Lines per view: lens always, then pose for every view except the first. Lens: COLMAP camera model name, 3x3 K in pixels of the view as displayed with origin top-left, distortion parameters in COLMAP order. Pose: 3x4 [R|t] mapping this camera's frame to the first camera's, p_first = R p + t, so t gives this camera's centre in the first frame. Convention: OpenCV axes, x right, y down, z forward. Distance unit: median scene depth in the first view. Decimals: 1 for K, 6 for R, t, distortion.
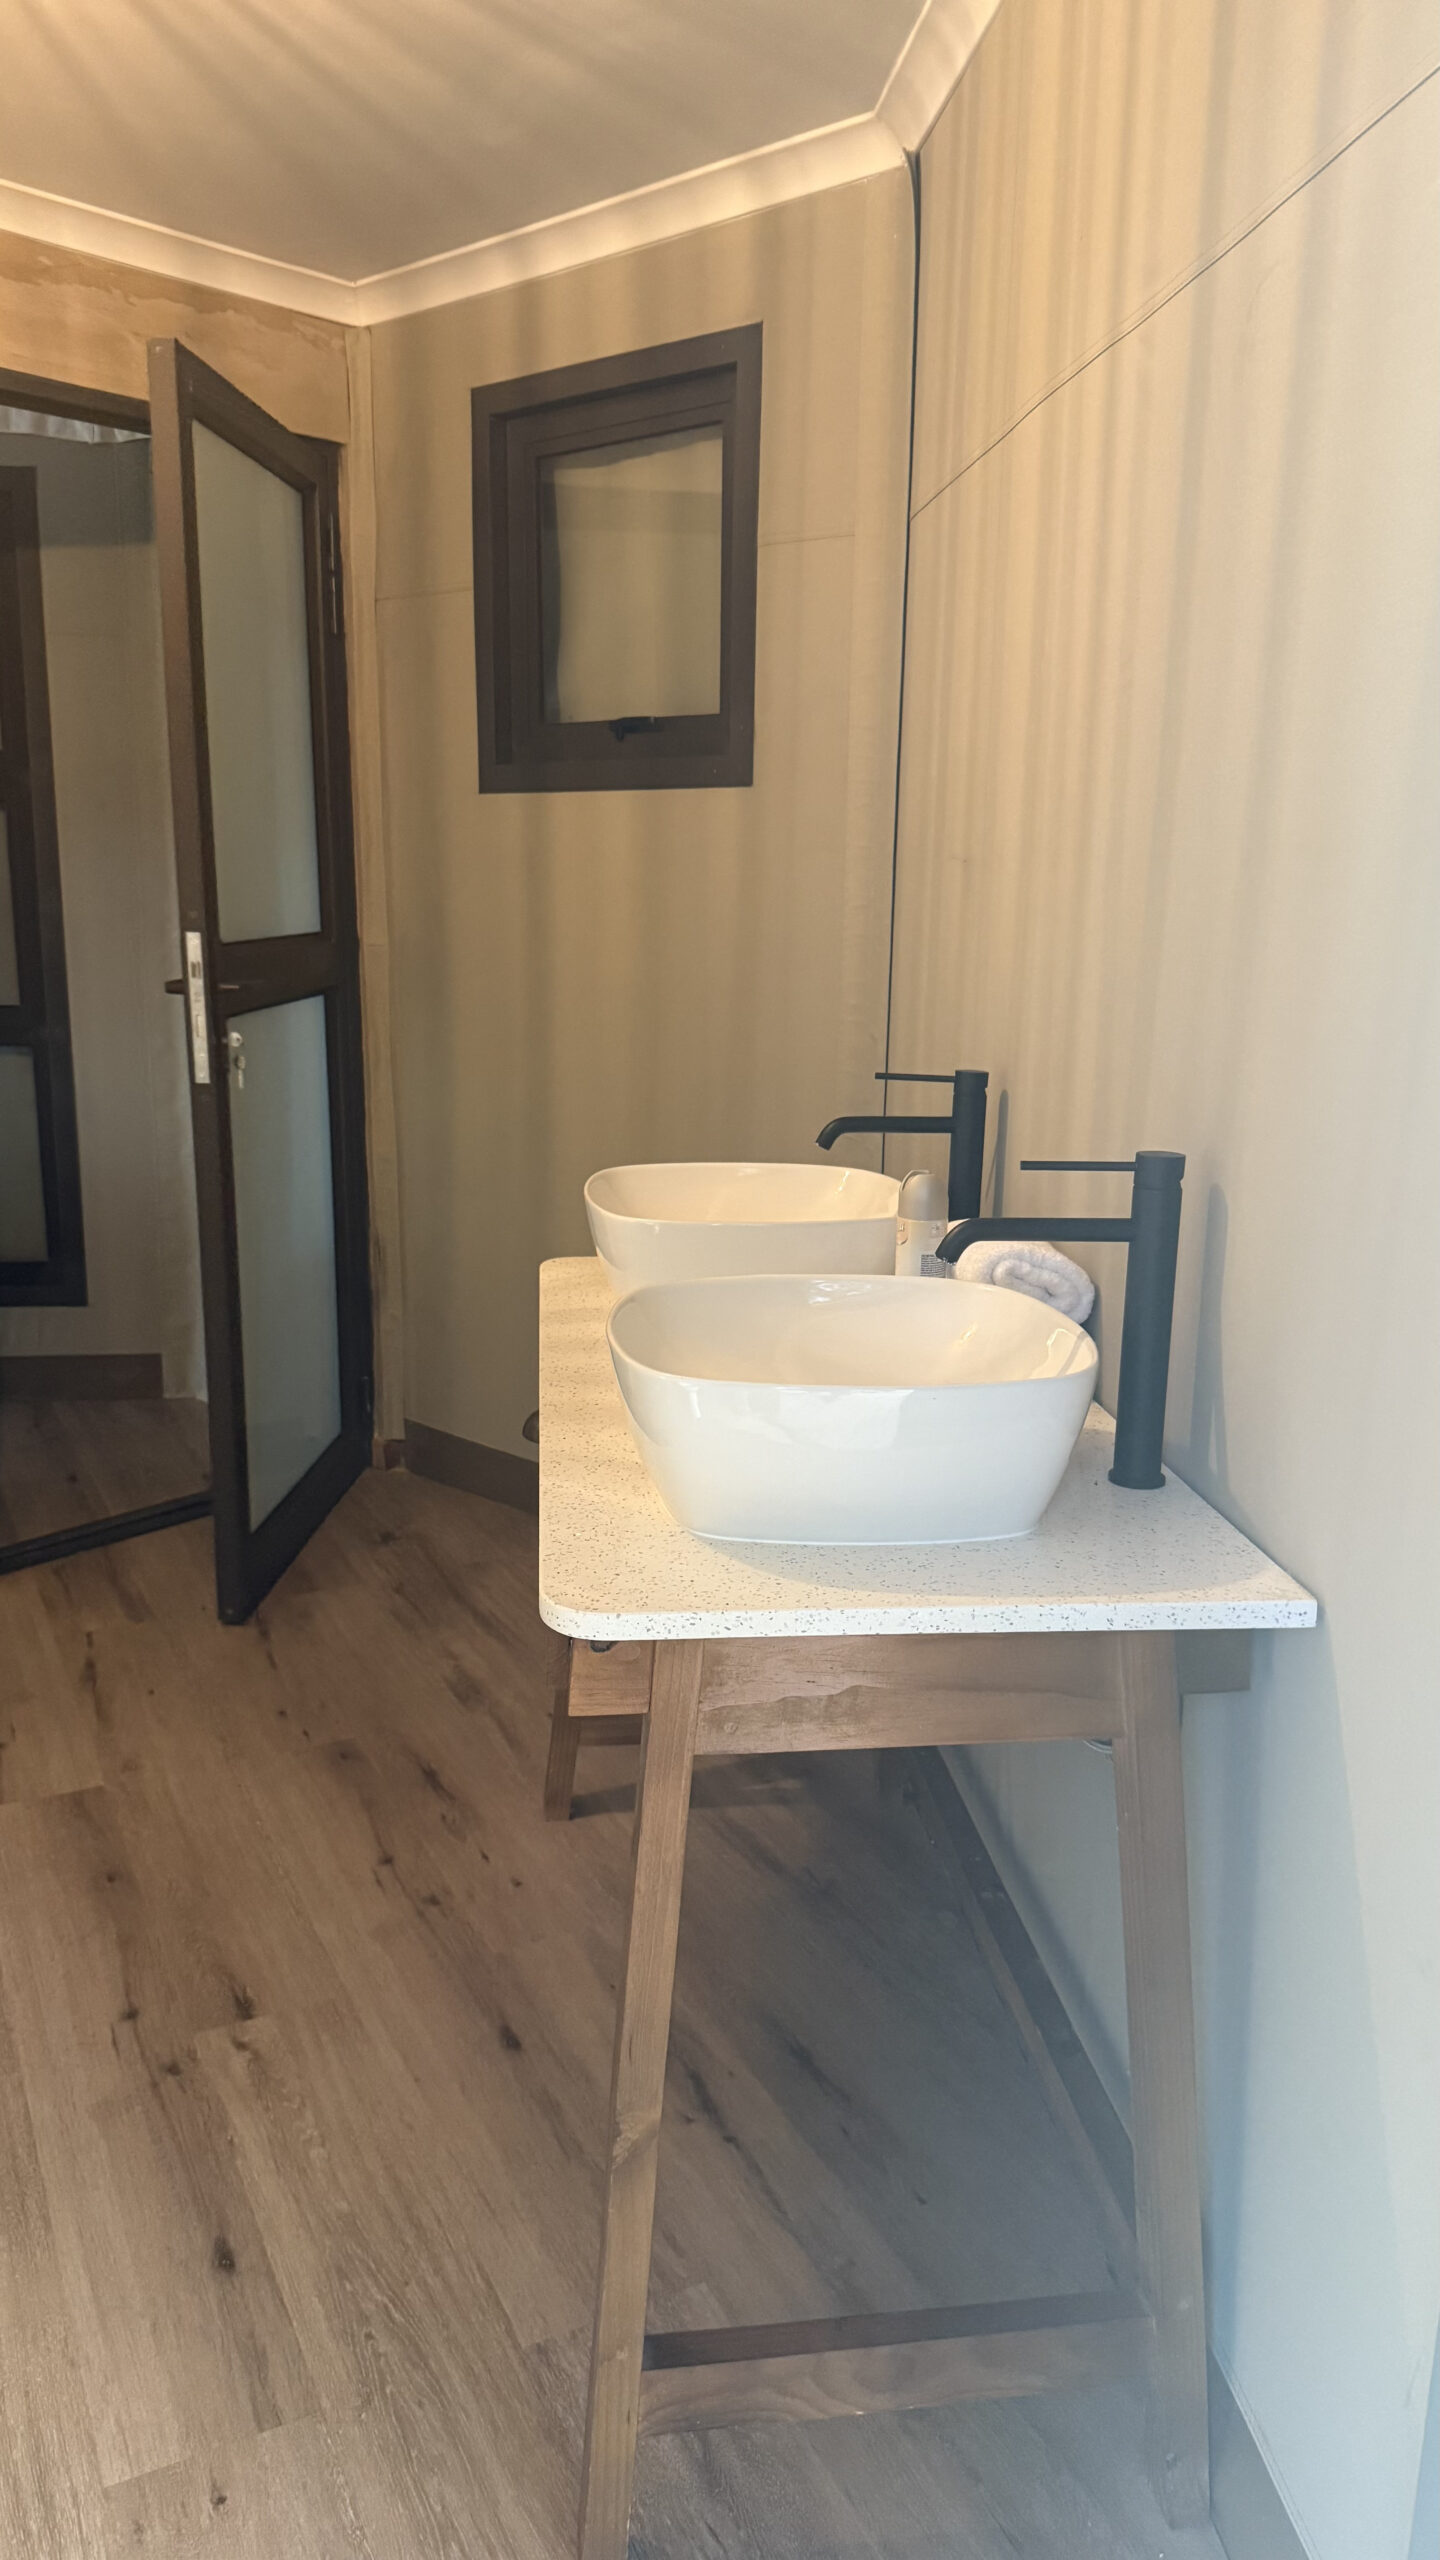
lens RADIAL K [[1813.5, 0, 697.9], [0, 1813.5, 1243.7], [0, 0, 1]] dist [0.068631, -0.096320]
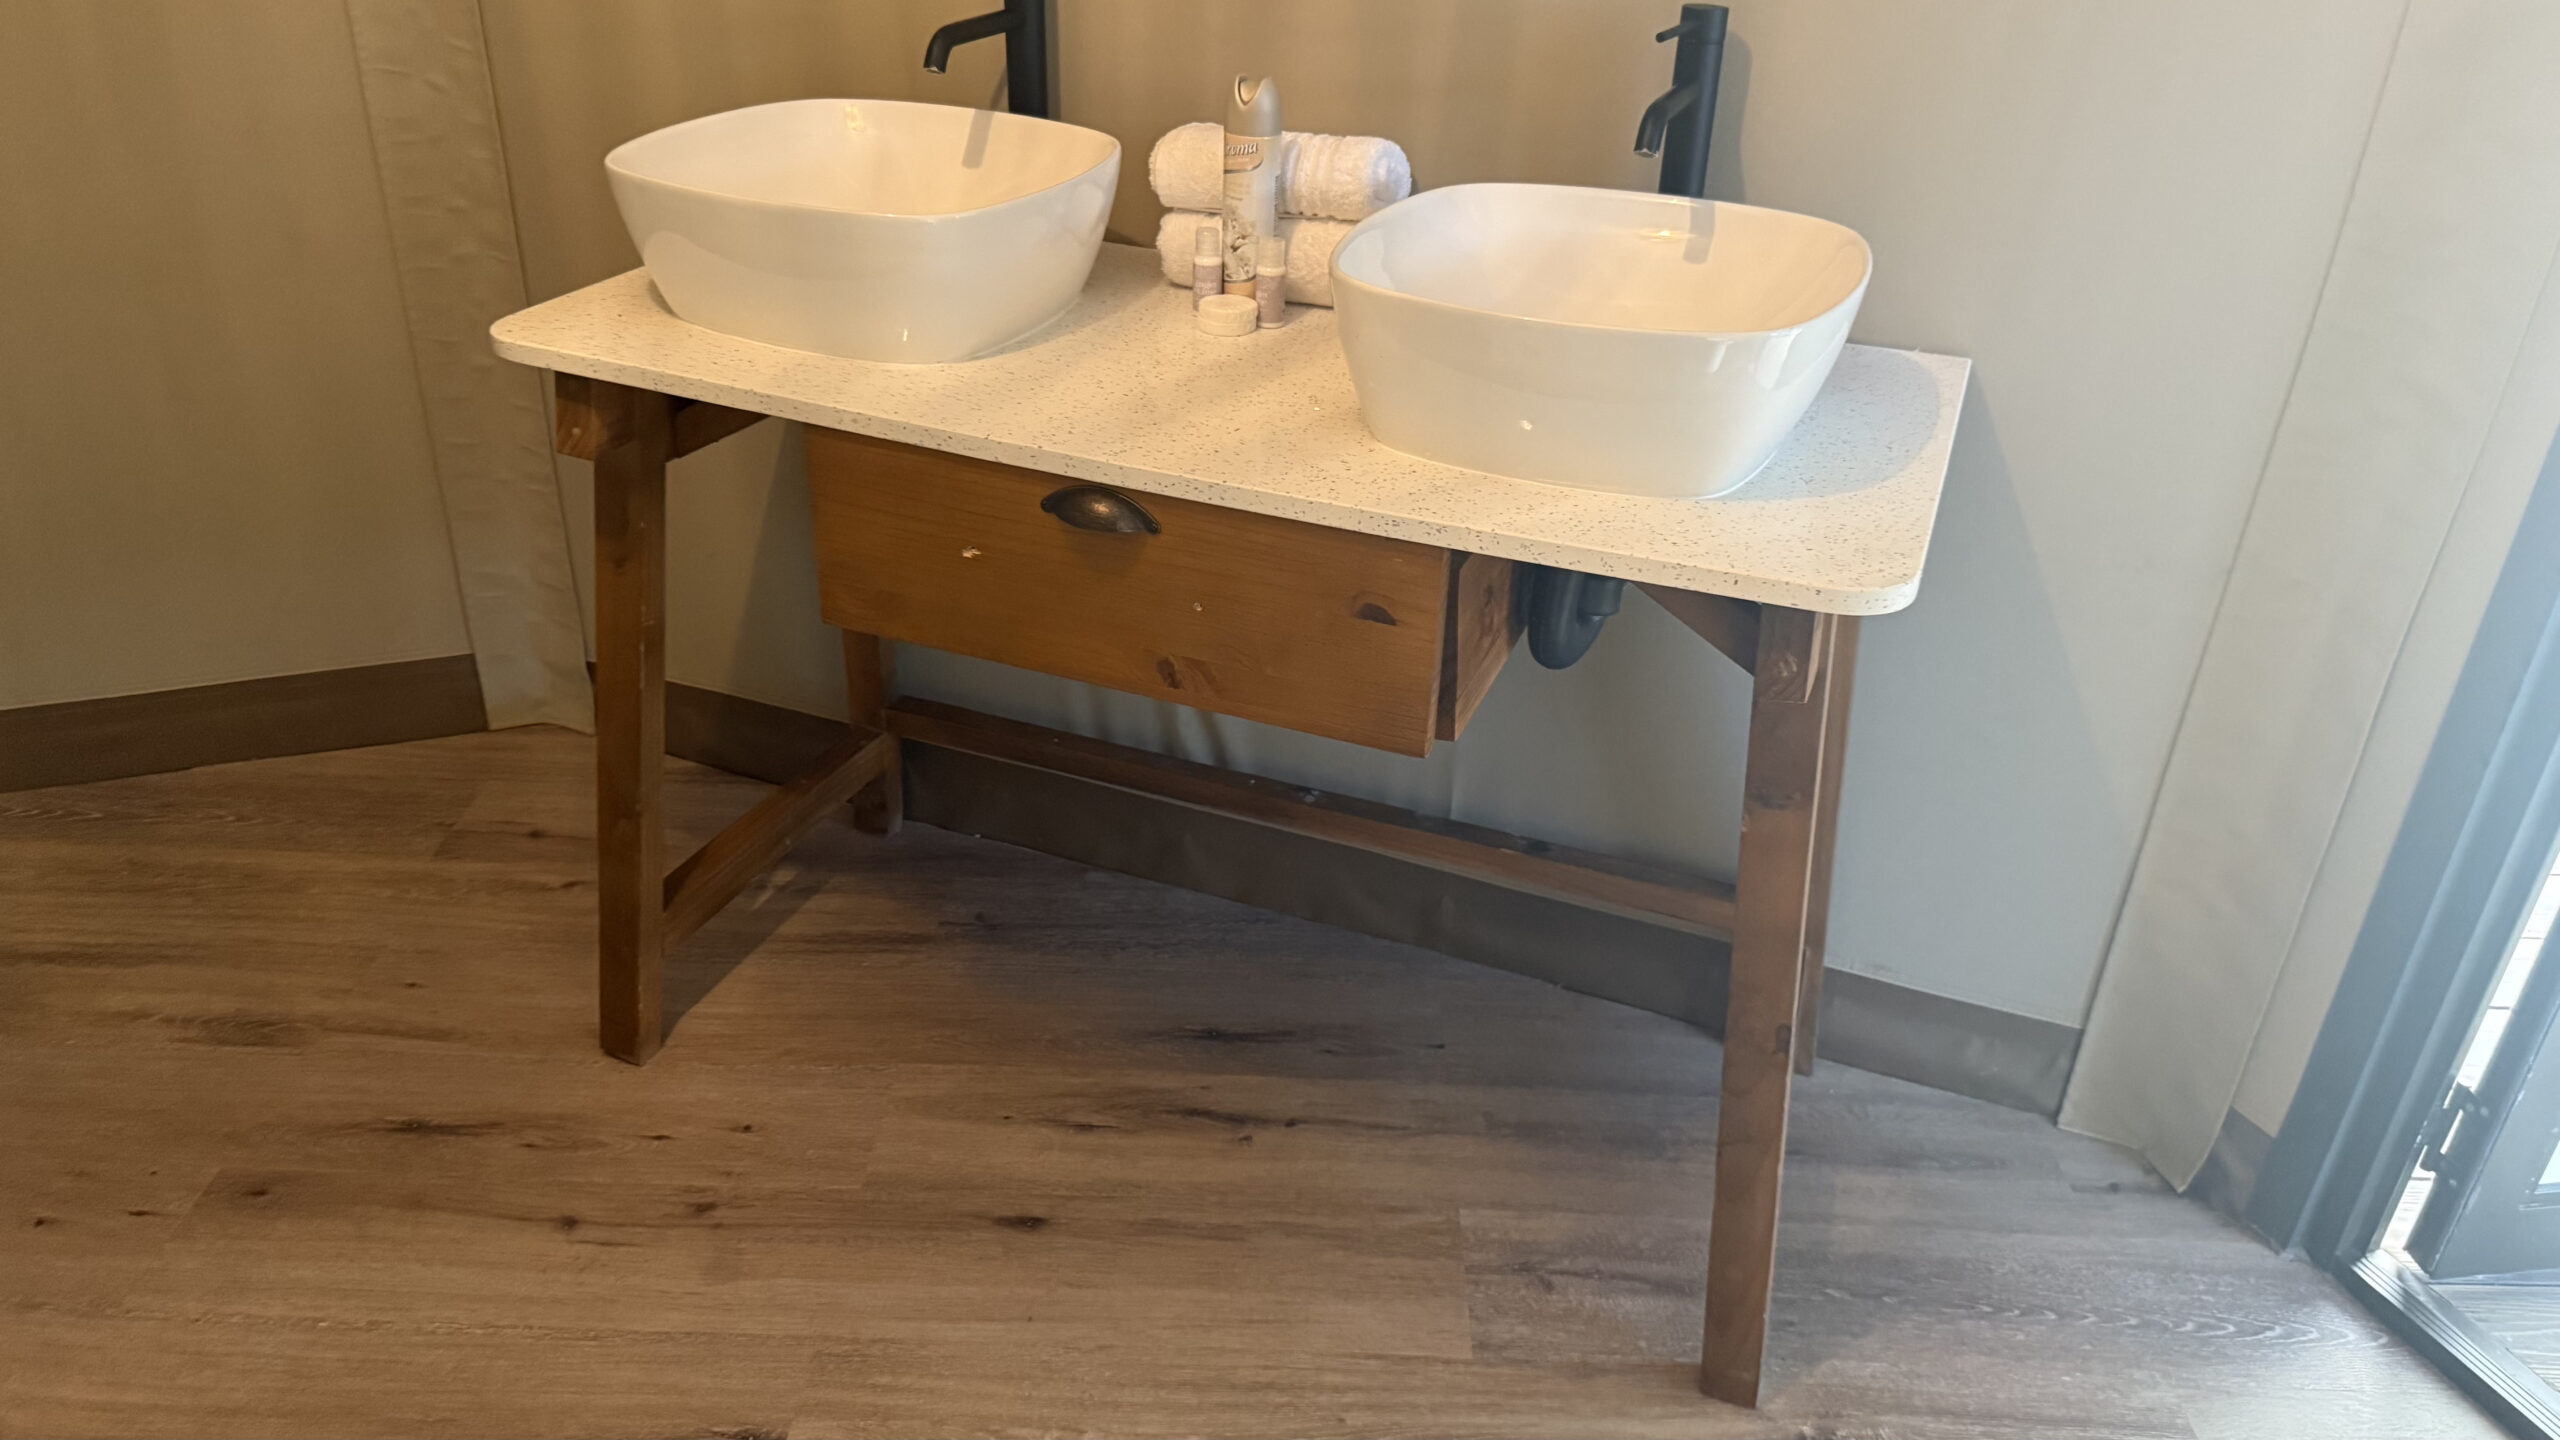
lens RADIAL K [[1813.5, 0, 1277.2], [0, 1813.5, 706.3], [0, 0, 1]] dist [0.068631, -0.096320]
pose [[0.455135, -0.427390, 0.781147, -0.683300], [0.150040, 0.901543, 0.405842, -0.122332], [-0.877690, -0.067510, 0.474449, 0.573896]]
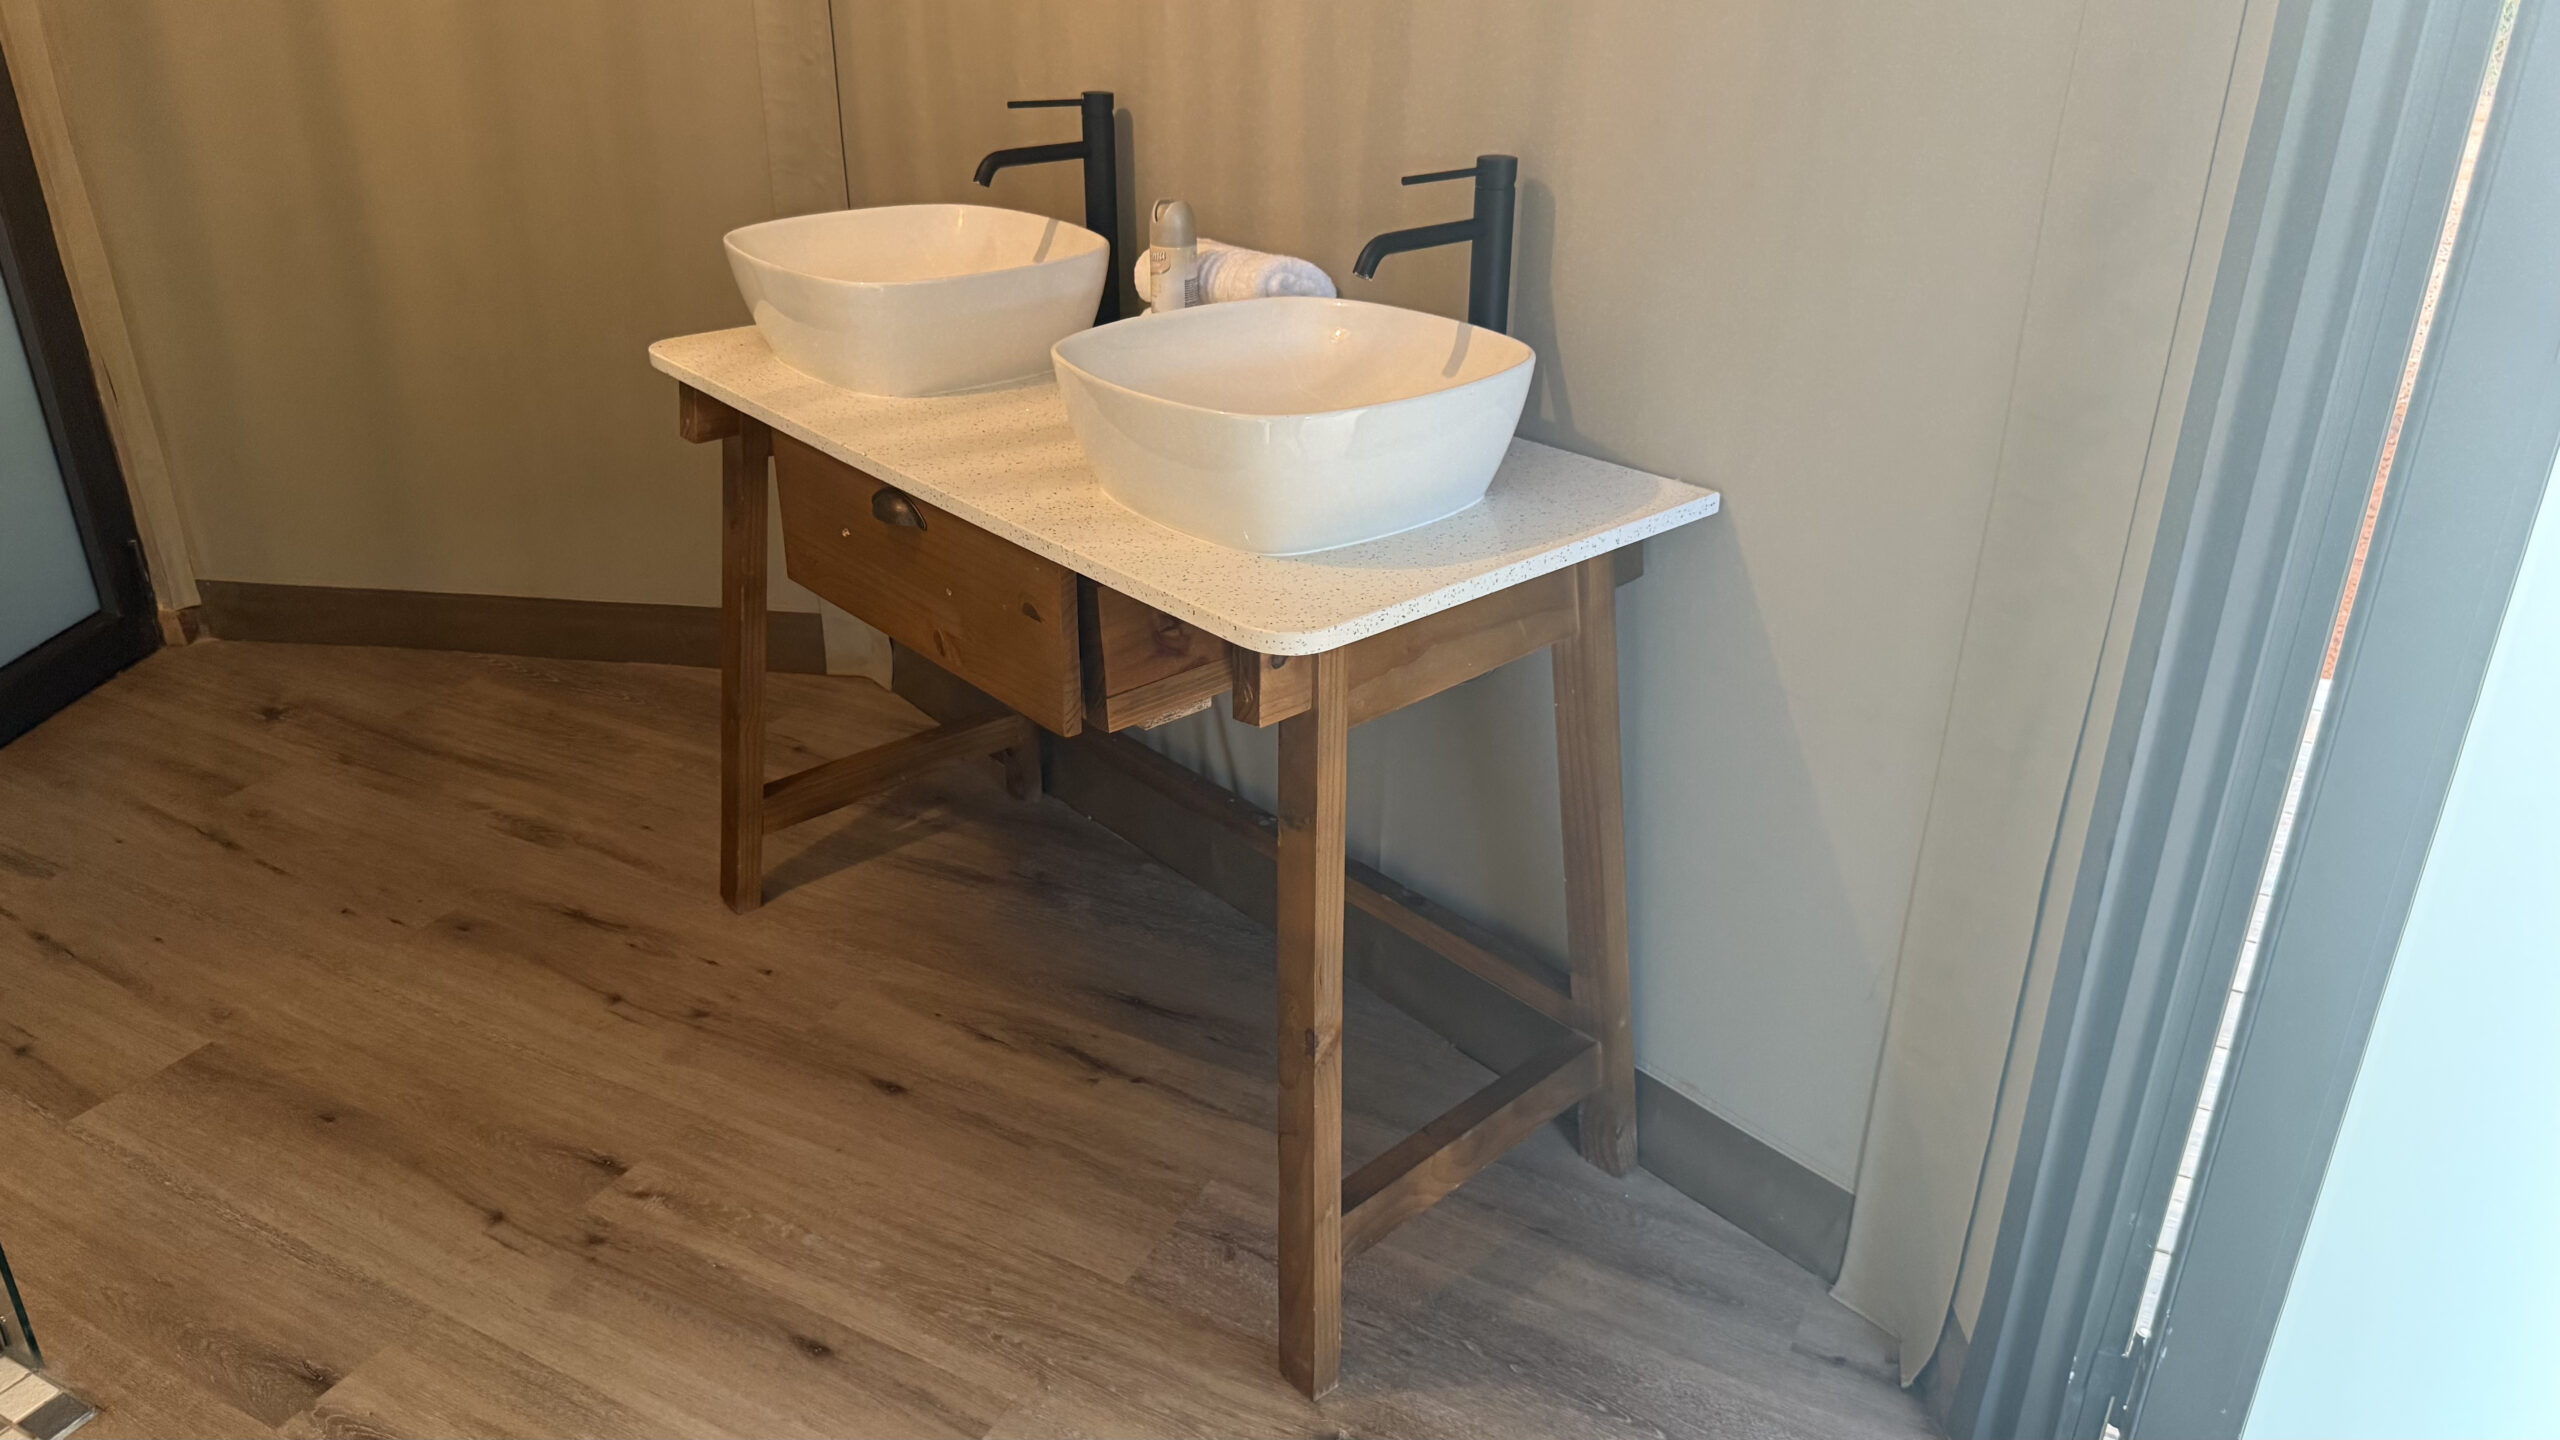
lens RADIAL K [[1813.5, 0, 1235.7], [0, 1813.5, 673.7], [0, 0, 1]] dist [0.068631, -0.096320]
pose [[0.818507, -0.249556, 0.517463, -0.475222], [0.126755, 0.956975, 0.261020, -0.049168], [-0.560339, -0.148056, 0.814923, 0.074411]]
